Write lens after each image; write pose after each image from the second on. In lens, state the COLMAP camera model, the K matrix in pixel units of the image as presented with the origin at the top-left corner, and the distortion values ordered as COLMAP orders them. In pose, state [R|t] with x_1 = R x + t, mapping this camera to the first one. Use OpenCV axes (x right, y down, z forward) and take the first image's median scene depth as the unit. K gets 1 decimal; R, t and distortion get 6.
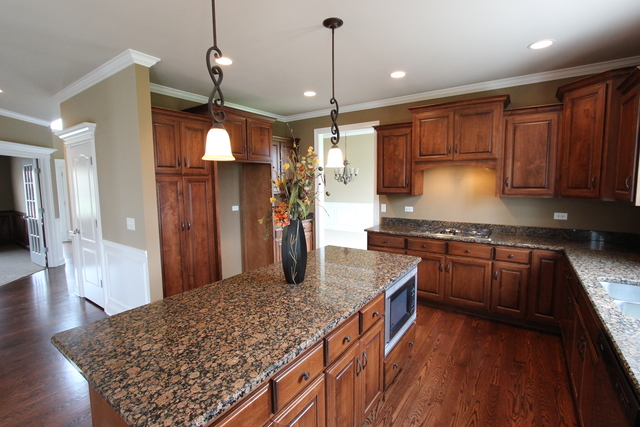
lens RADIAL K [[295.0, 0, 321.8], [0, 295.0, 211.0], [0, 0, 1]] dist [-0.016724, -0.000093]
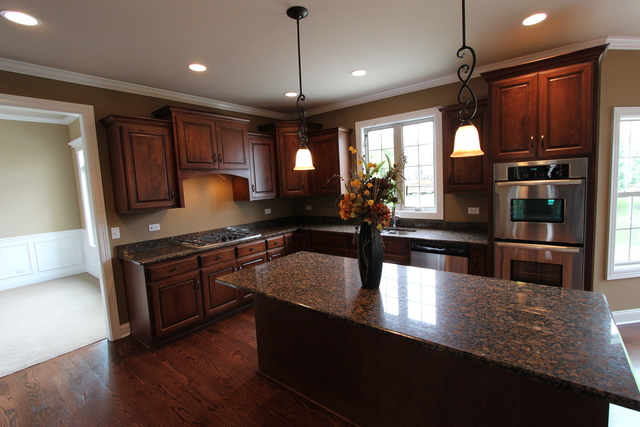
lens RADIAL K [[295.0, 0, 321.1], [0, 295.0, 212.1], [0, 0, 1]] dist [-0.016724, -0.000093]
pose [[0.061904, -0.094188, 0.993628, -0.556209], [0.148244, 0.985362, 0.084169, -0.055837], [-0.987011, 0.142089, 0.074960, 0.566865]]
